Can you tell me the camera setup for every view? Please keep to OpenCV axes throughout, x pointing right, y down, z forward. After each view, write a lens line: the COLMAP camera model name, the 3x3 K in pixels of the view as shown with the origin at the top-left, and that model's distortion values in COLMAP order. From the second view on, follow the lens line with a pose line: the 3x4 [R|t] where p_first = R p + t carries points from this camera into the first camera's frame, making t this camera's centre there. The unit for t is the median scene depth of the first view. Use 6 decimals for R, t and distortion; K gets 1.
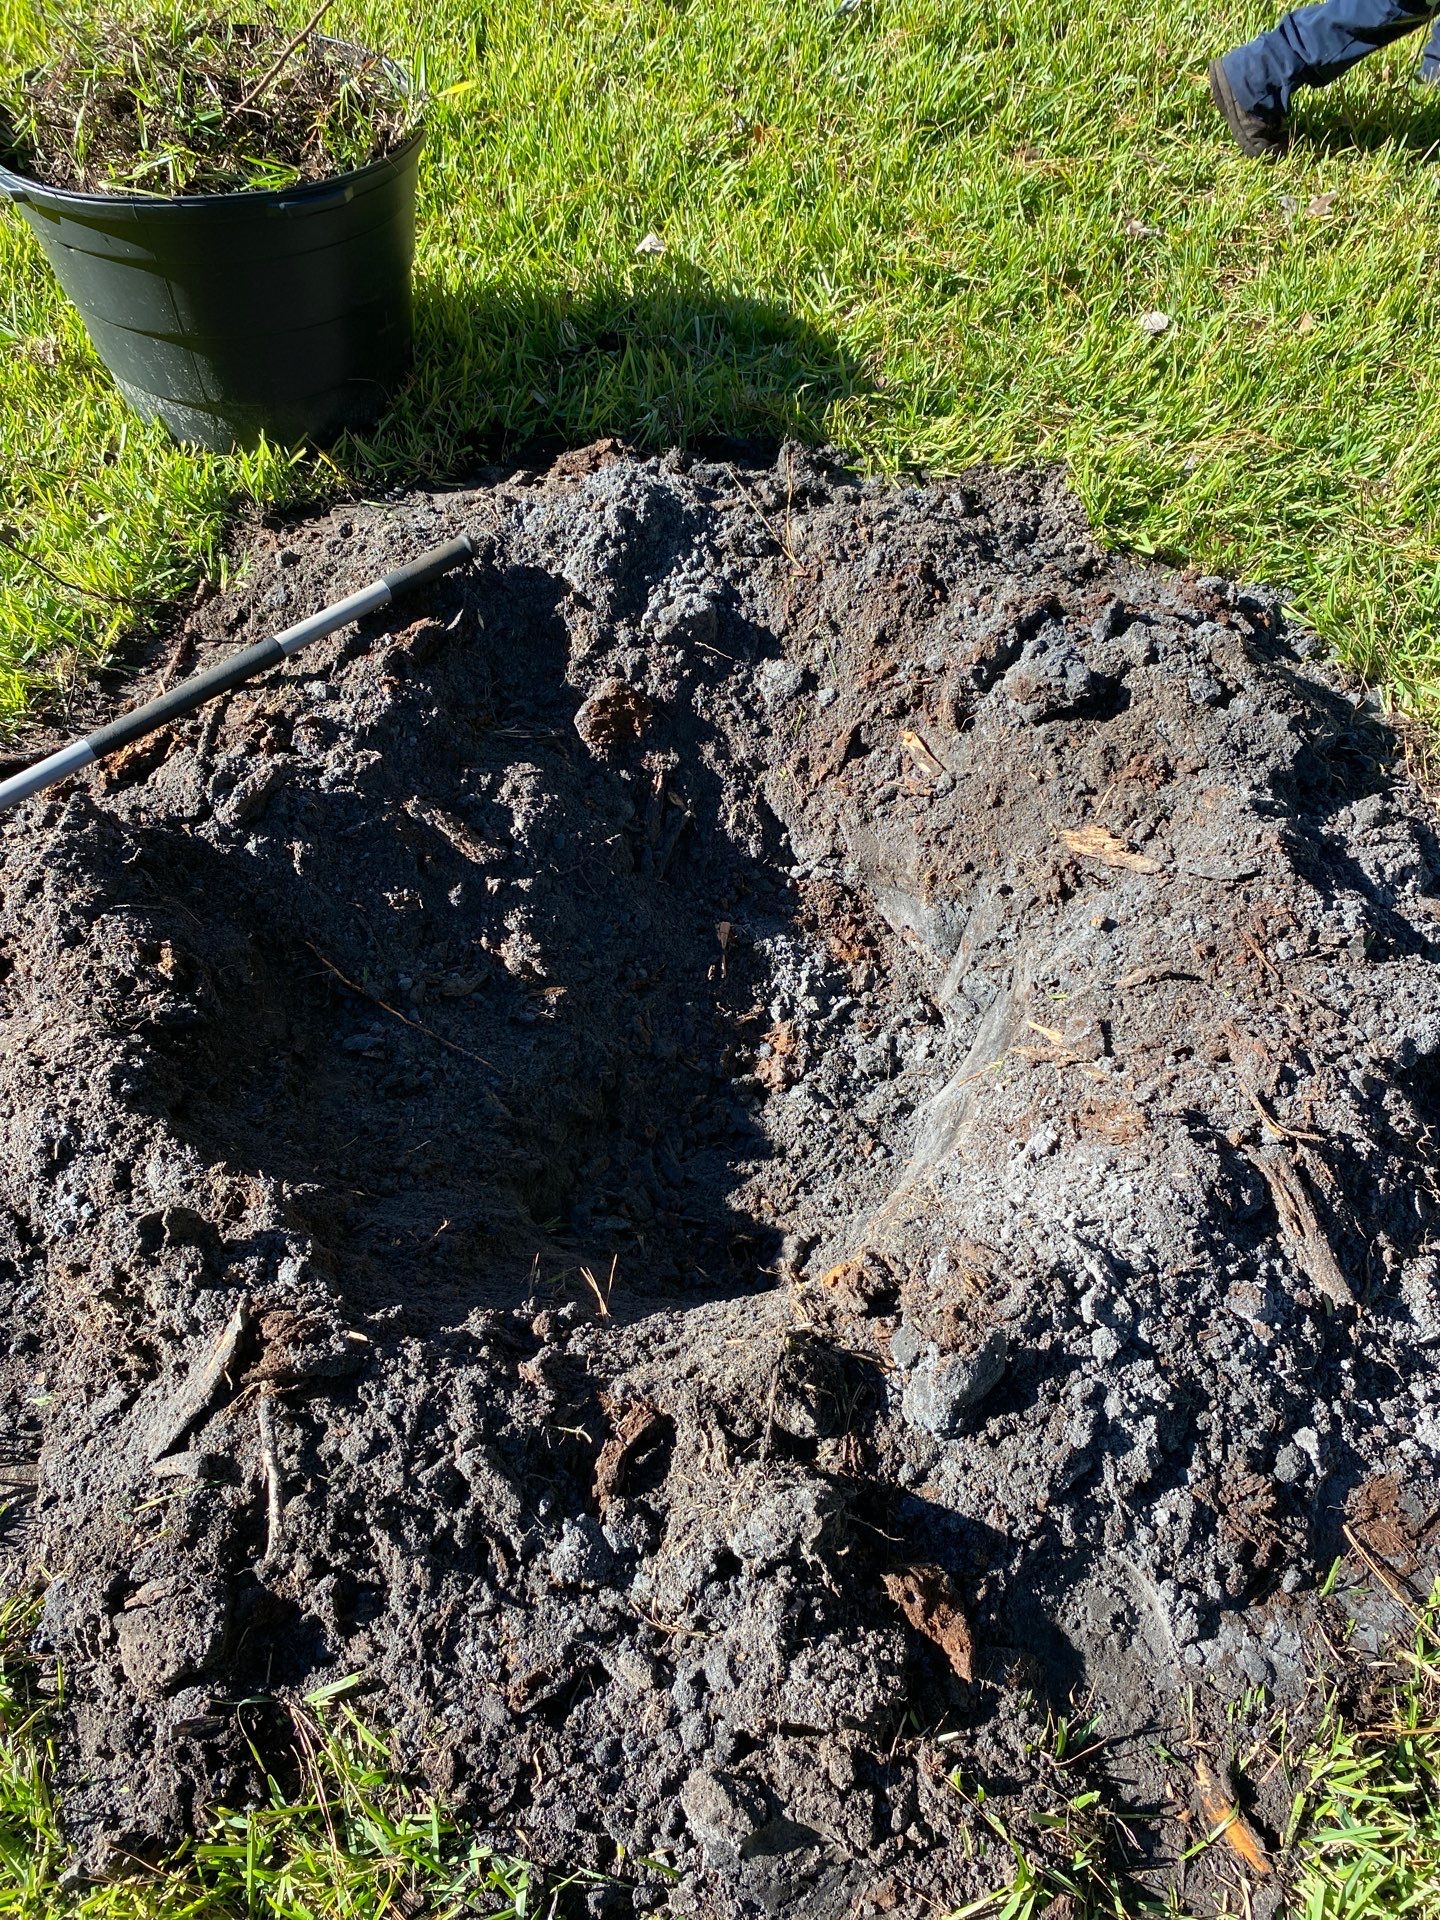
lens RADIAL K [[1511.0, 0, 720.0], [0, 1511.0, 960.0], [0, 0, 1]] dist [0.030138, -0.041054]
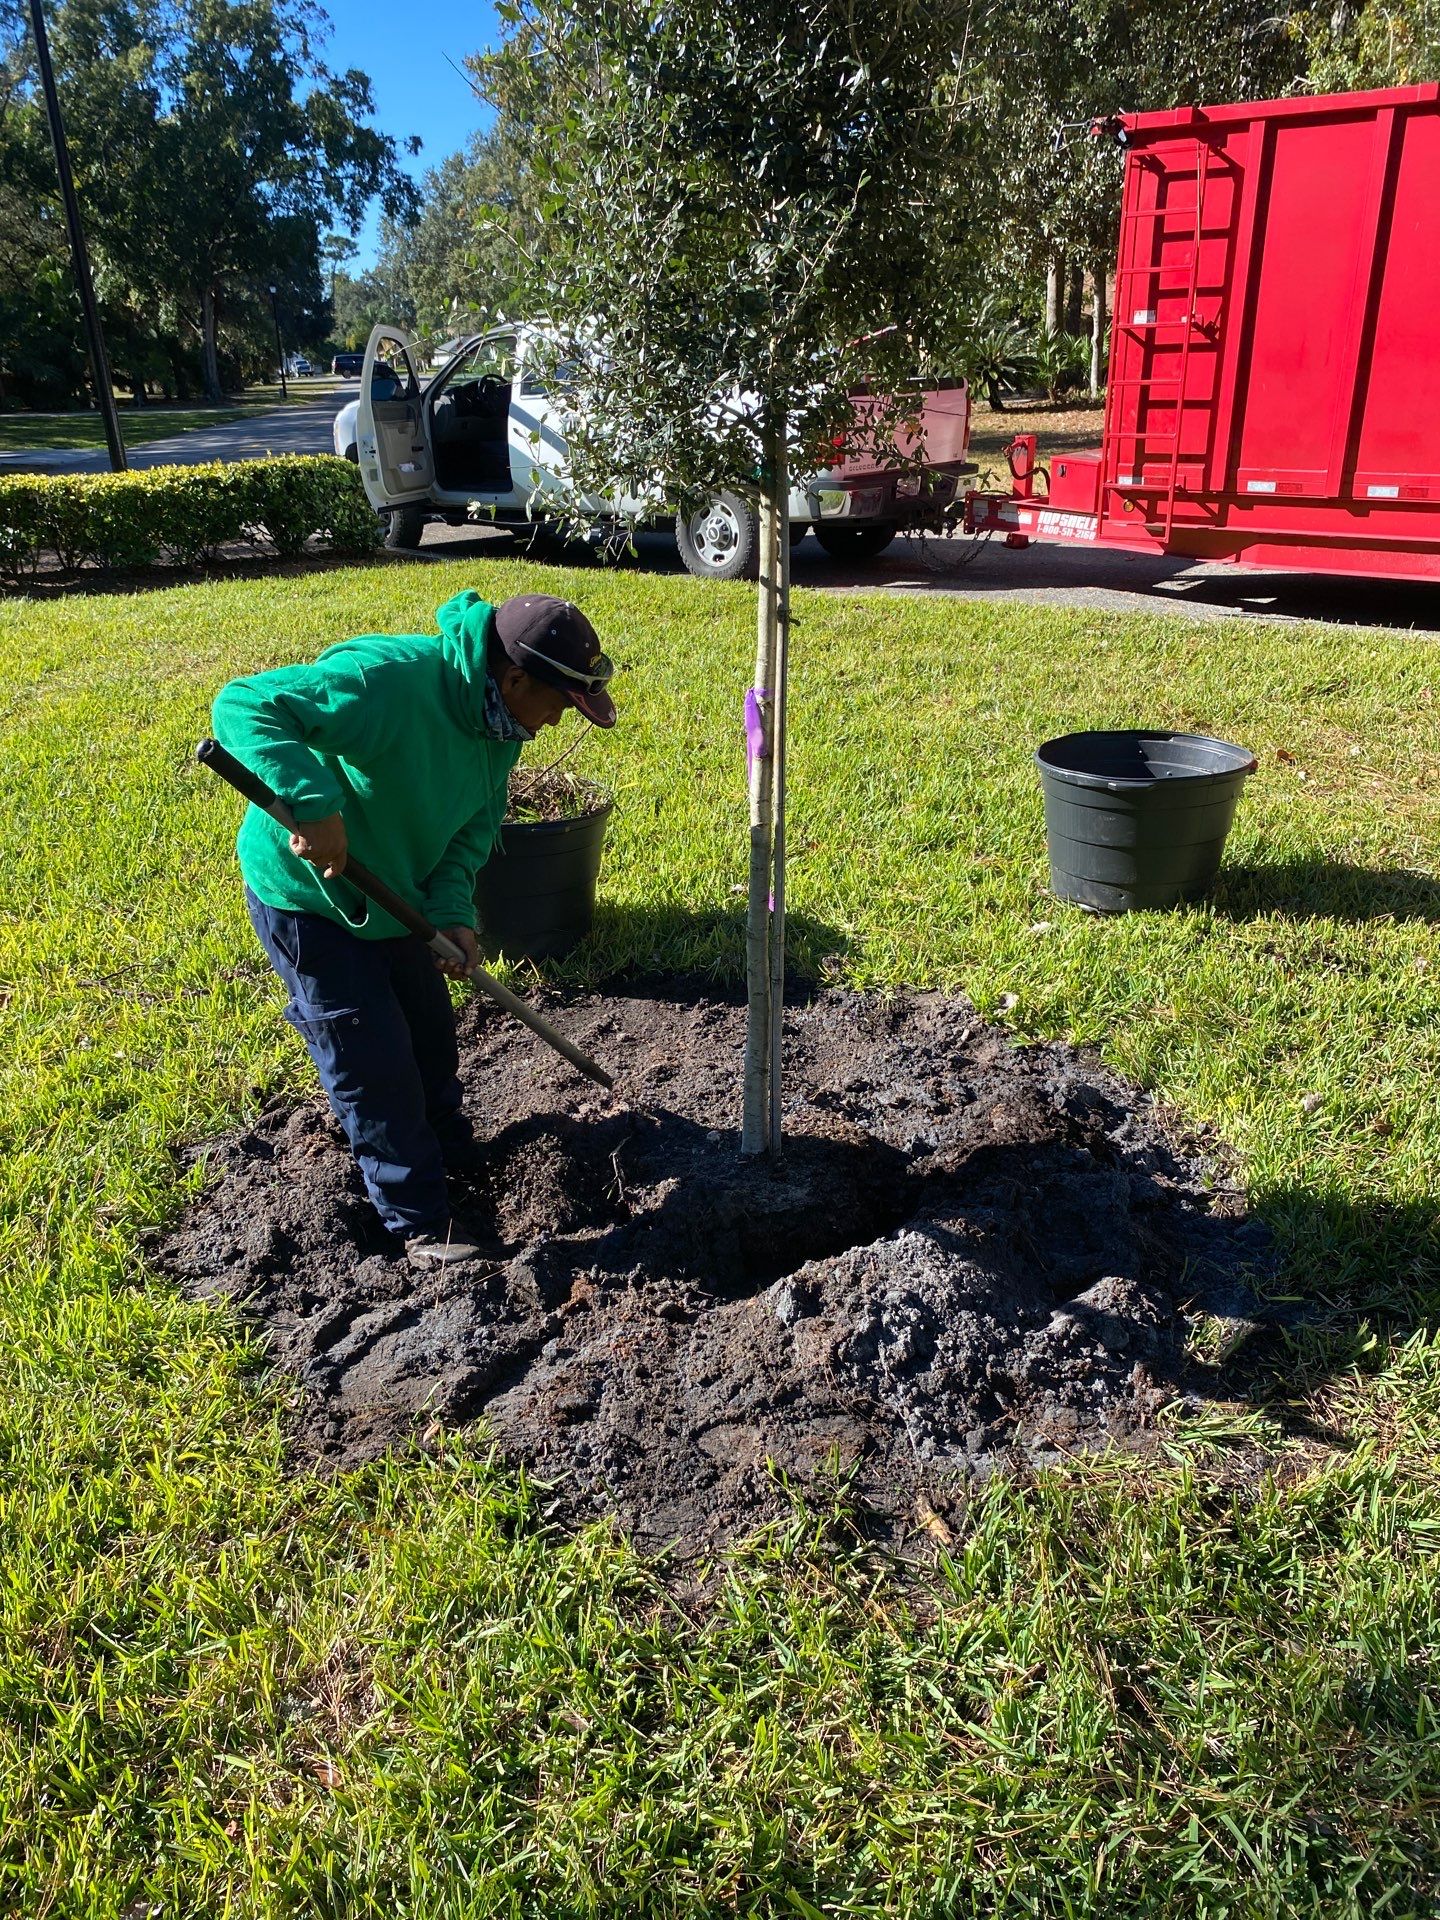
lens RADIAL K [[1511.0, 0, 720.0], [0, 1511.0, 960.0], [0, 0, 1]] dist [0.030138, -0.041054]
pose [[0.991895, 0.027198, -0.124113, 0.274004], [-0.086883, 0.857944, -0.506344, 0.853145], [0.092710, 0.513023, 0.853353, -0.765841]]
